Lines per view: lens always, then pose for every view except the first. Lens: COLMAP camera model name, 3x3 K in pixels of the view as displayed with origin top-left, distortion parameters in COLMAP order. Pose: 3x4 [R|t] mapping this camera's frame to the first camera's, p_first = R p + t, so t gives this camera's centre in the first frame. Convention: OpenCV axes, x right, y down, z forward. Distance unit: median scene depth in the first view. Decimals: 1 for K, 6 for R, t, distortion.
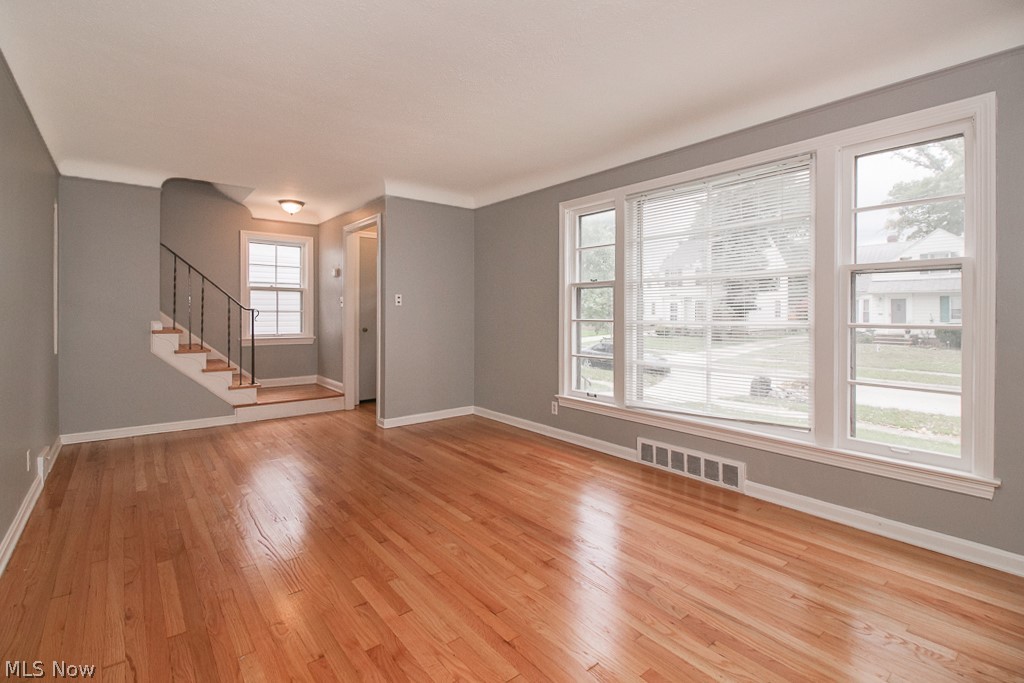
lens RADIAL K [[477.9, 0, 510.2], [0, 477.9, 312.9], [0, 0, 1]] dist [0.001054, 0.000188]
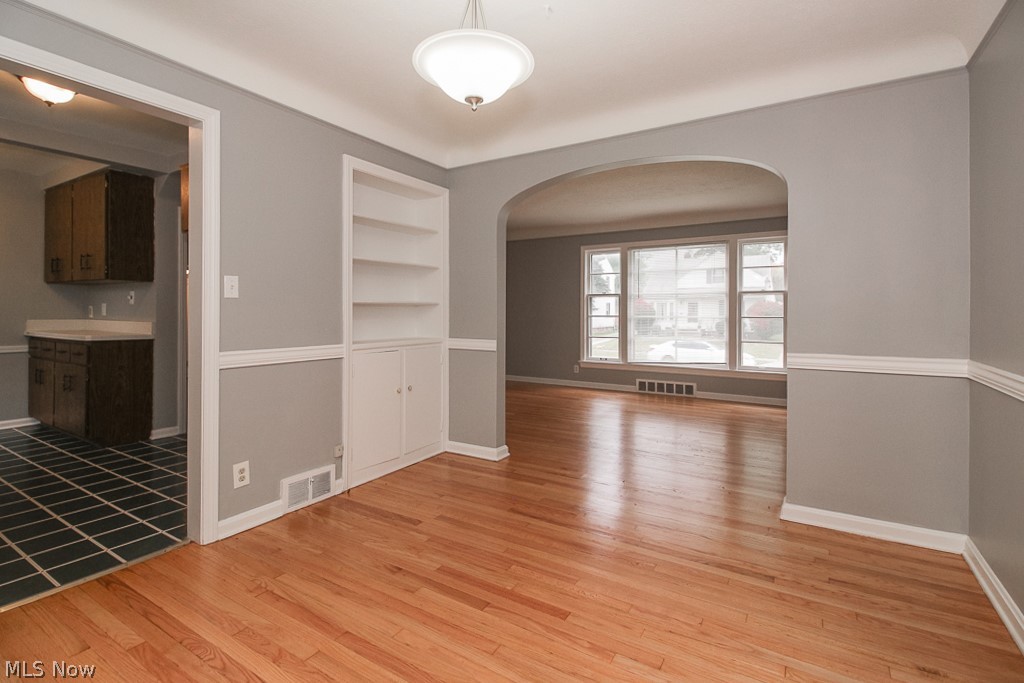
lens RADIAL K [[477.9, 0, 510.2], [0, 477.9, 312.9], [0, 0, 1]] dist [0.001054, 0.000188]
pose [[0.941553, 0.000996, 0.336864, -0.749560], [-0.000949, 1.000000, -0.000303, 0.005431], [-0.336865, -0.000034, 0.941553, -0.532093]]
